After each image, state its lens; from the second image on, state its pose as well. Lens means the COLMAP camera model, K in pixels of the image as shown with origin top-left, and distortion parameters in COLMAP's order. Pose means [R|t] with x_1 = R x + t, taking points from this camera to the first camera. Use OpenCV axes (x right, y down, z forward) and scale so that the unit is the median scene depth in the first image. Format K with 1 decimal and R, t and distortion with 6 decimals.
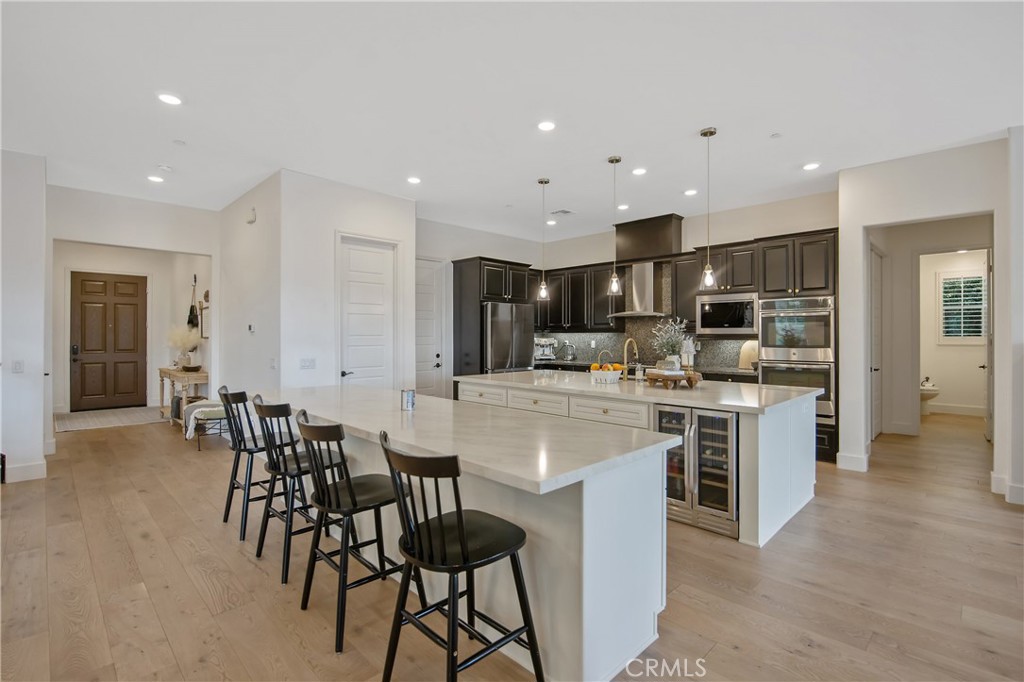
lens RADIAL K [[481.7, 0, 510.7], [0, 481.7, 337.6], [0, 0, 1]] dist [-0.002746, -0.000483]
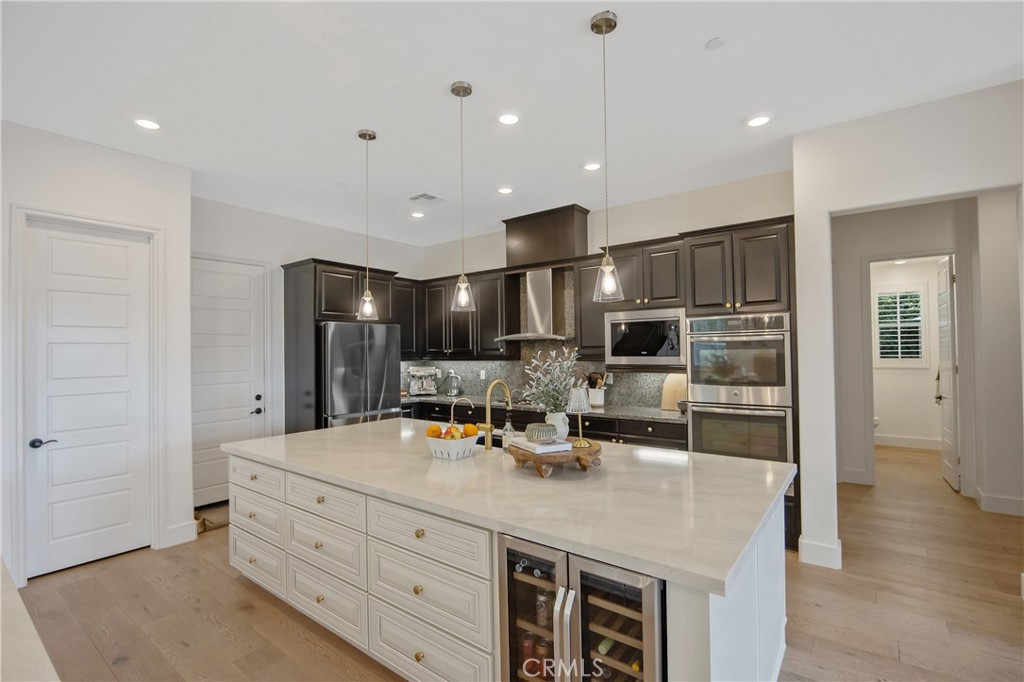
lens RADIAL K [[481.7, 0, 498.9], [0, 481.7, 348.4], [0, 0, 1]] dist [-0.002746, -0.000483]
pose [[0.992774, -0.010440, 0.119545, 0.139894], [0.012092, 0.999841, -0.013104, -0.025040], [-0.119389, 0.014455, 0.992742, 0.296829]]
